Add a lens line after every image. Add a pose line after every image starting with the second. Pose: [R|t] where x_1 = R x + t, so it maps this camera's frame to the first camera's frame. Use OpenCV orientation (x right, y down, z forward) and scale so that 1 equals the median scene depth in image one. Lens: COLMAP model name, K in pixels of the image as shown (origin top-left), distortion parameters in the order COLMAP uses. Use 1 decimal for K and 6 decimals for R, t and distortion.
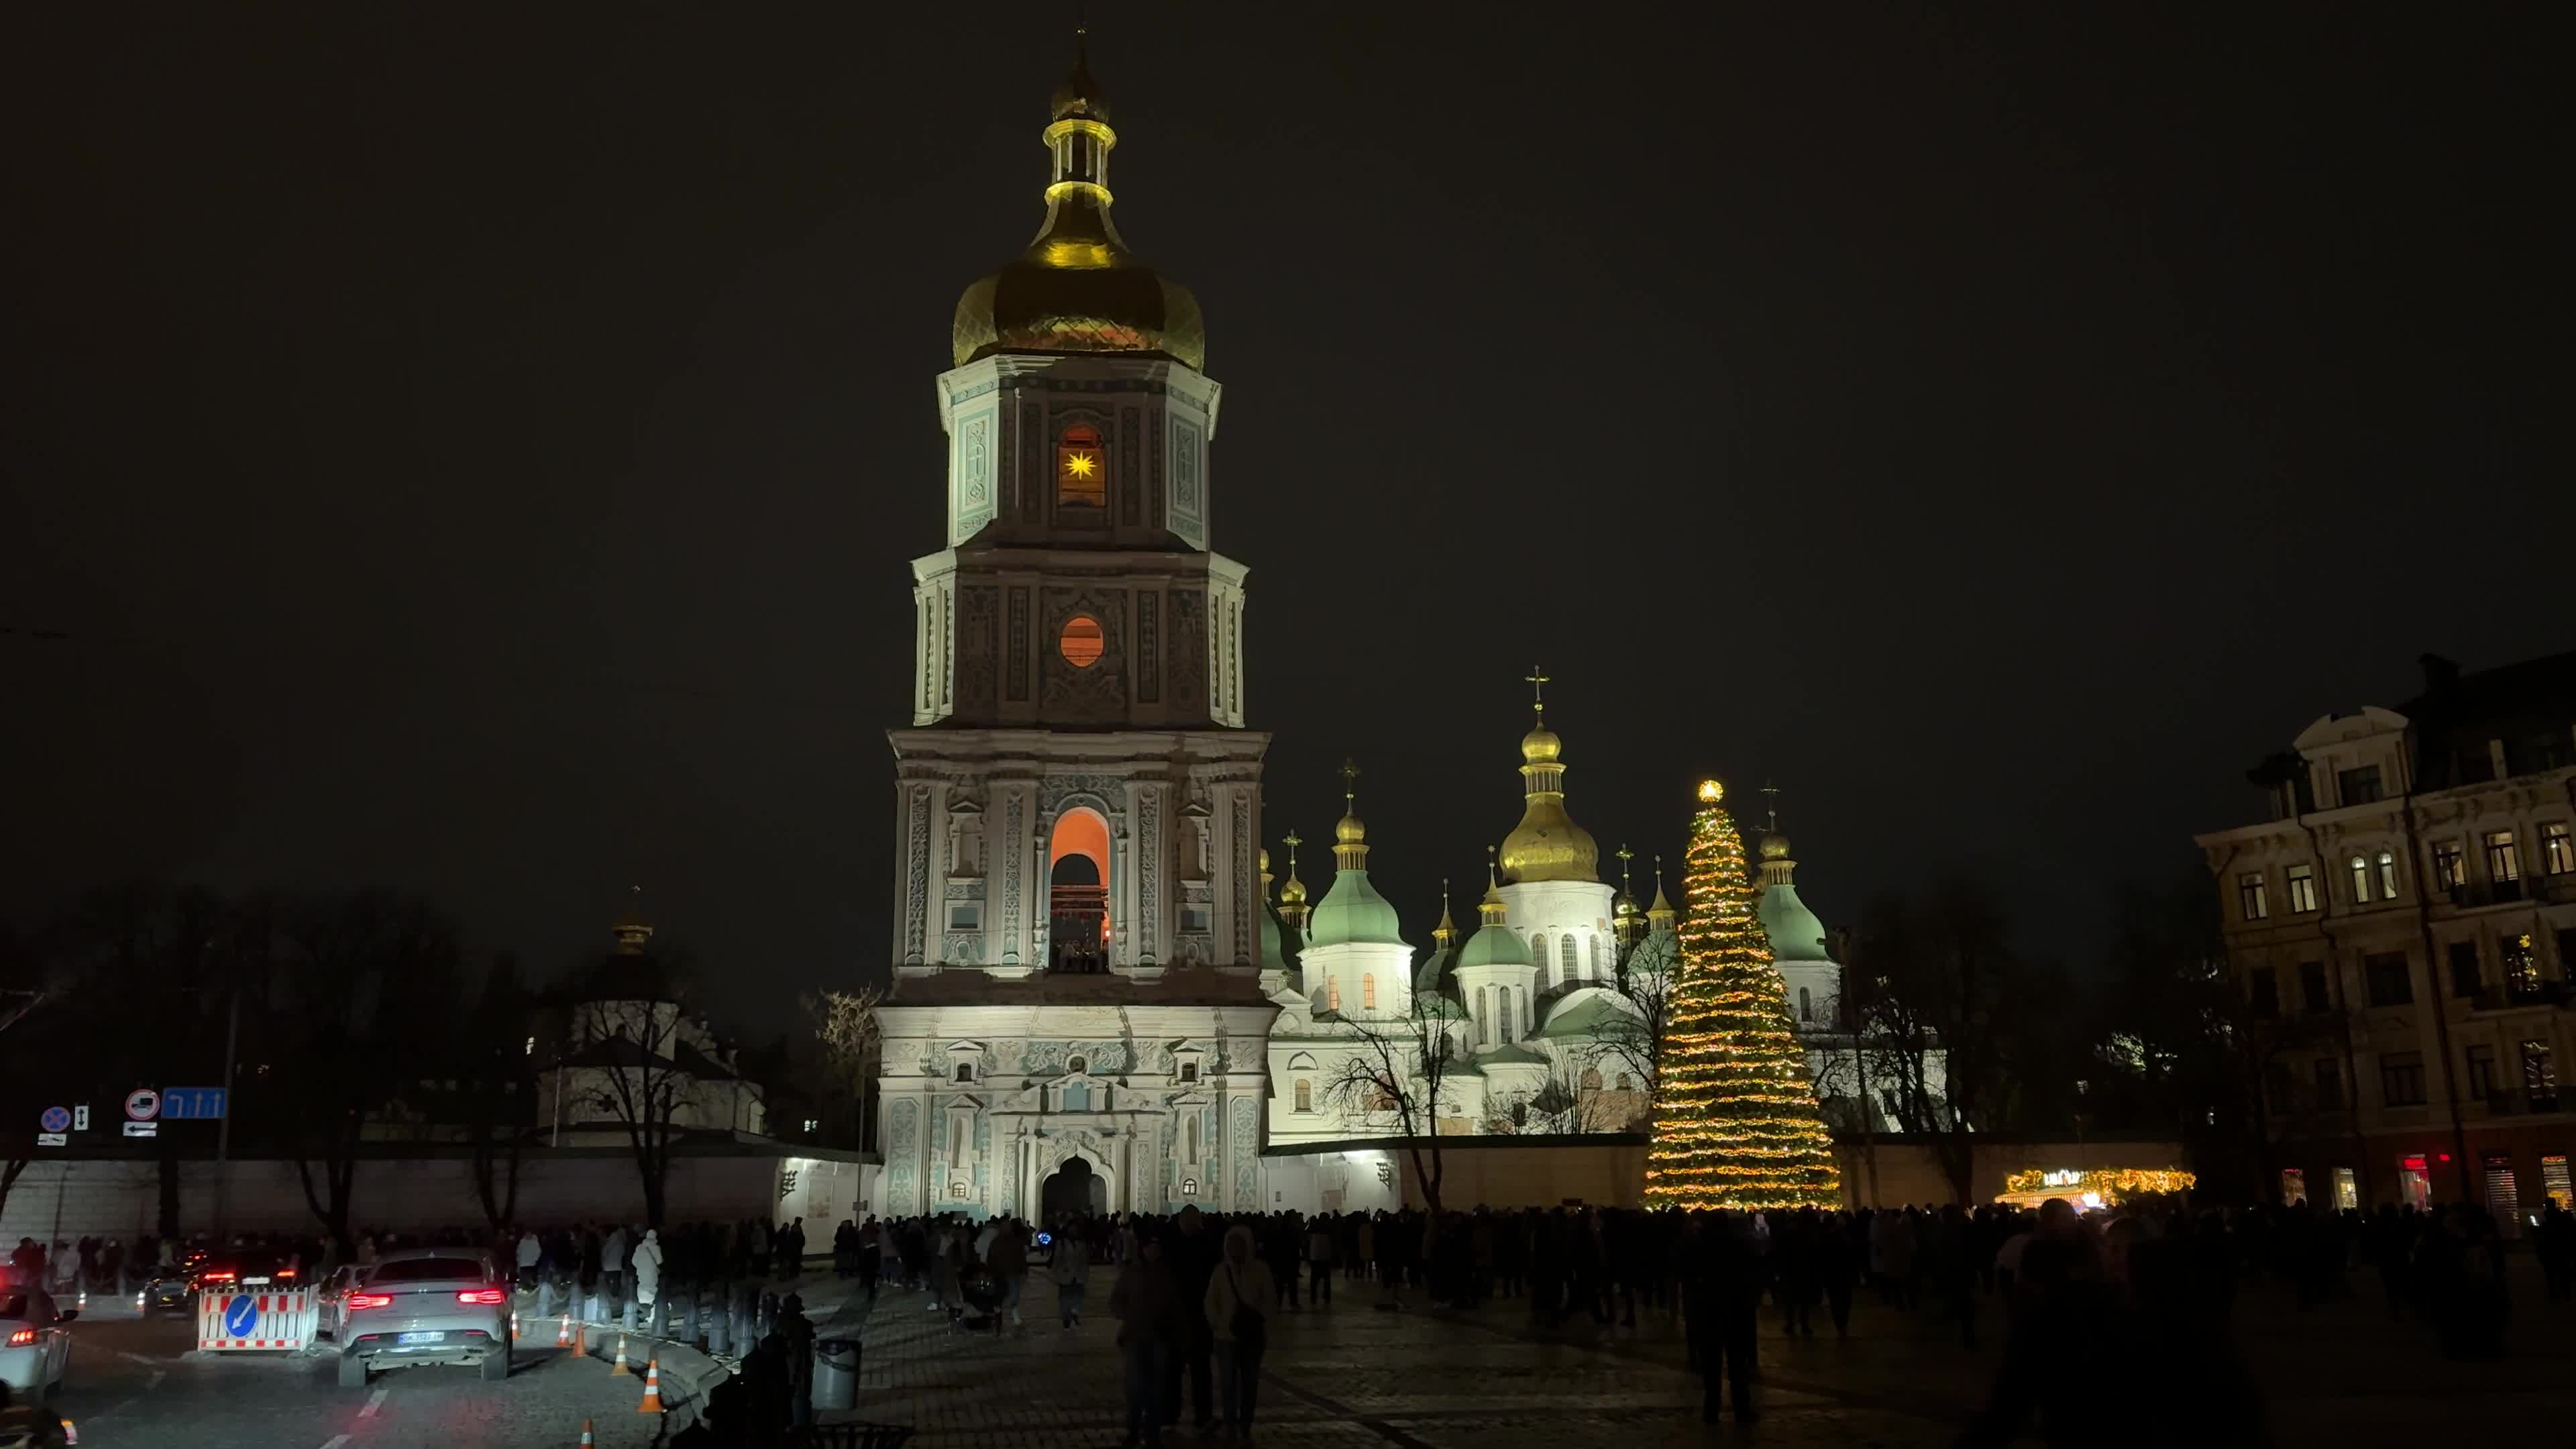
lens RADIAL K [[2075.1, 0, 1291.4], [0, 2075.1, 732.9], [0, 0, 1]] dist [0.185785, -0.343710]
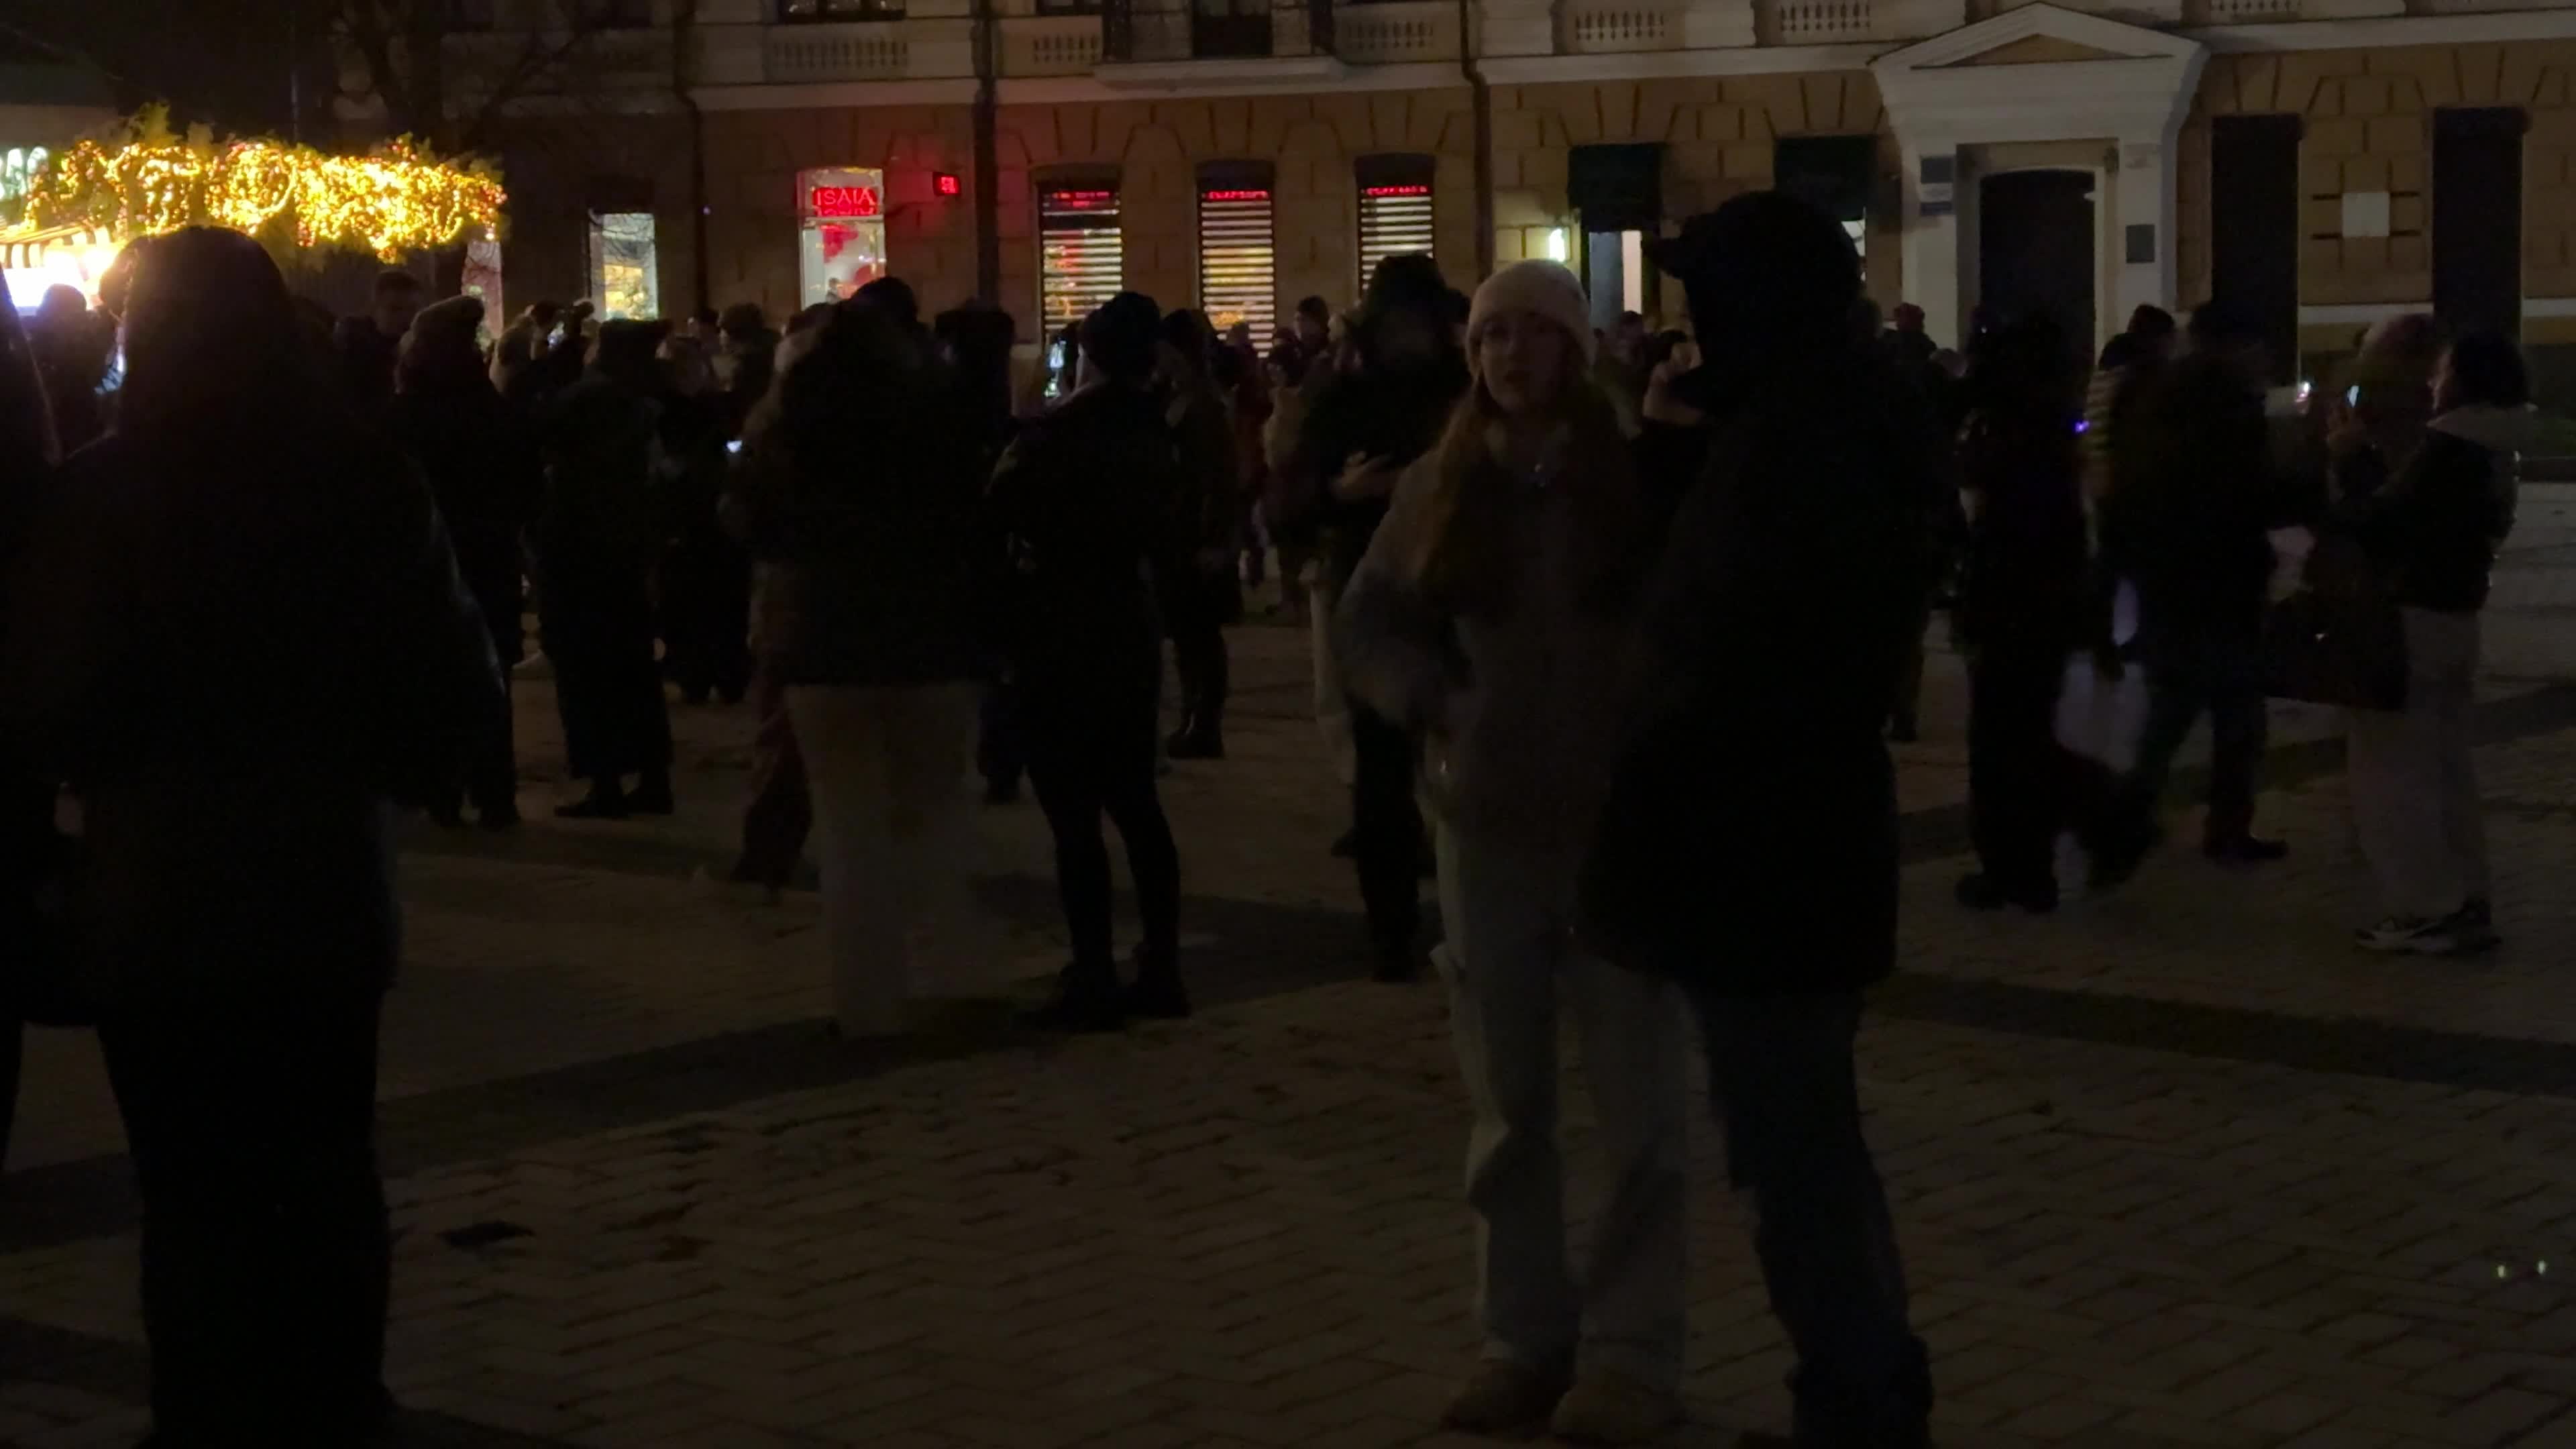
lens RADIAL K [[4180.7, 0, 1288.0], [0, 4180.7, 724.5], [0, 0, 1]] dist [-0.001897, 0.014050]
pose [[0.724243, -0.046513, 0.687974, 0.116399], [-0.168040, 0.955737, 0.241516, 0.095776], [-0.668756, -0.290523, 0.684370, 0.418995]]
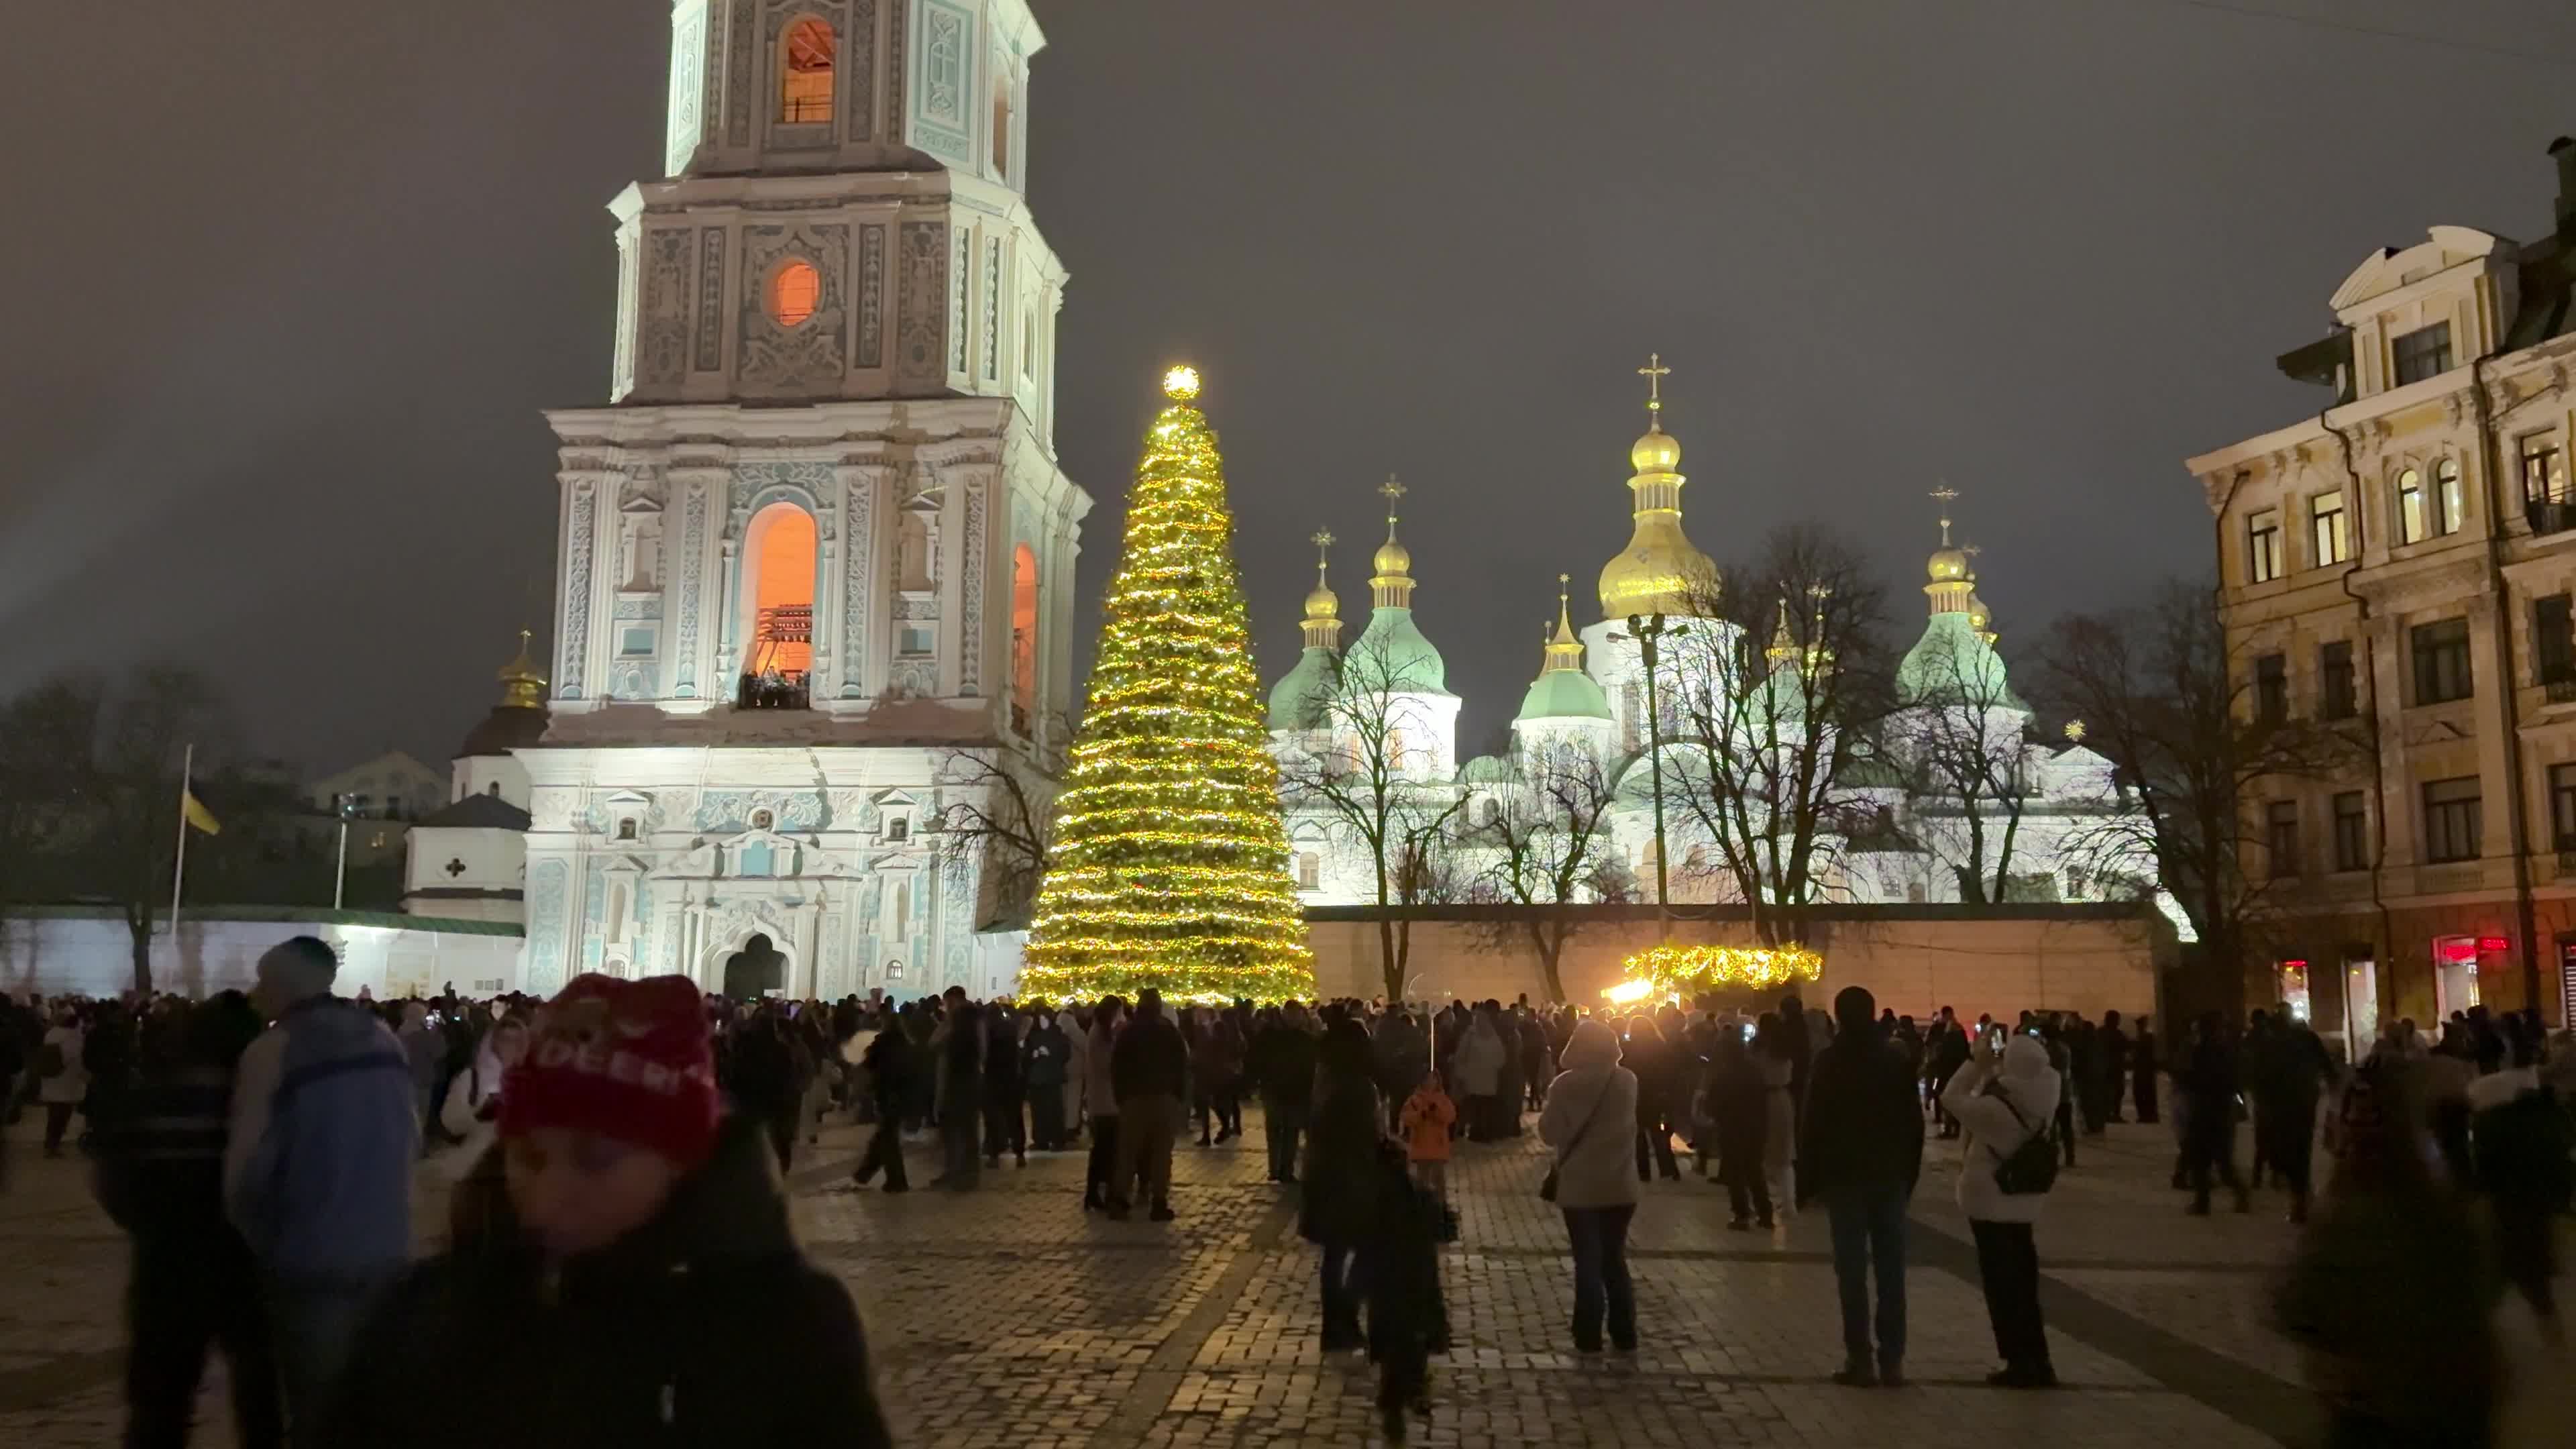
lens RADIAL K [[2075.1, 0, 1291.4], [0, 2075.1, 732.9], [0, 0, 1]] dist [0.185785, -0.343710]
pose [[0.971228, -0.010674, -0.237912, 0.288676], [0.033399, 0.995227, 0.091690, 0.058396], [0.235798, -0.096998, 0.966949, 0.270481]]
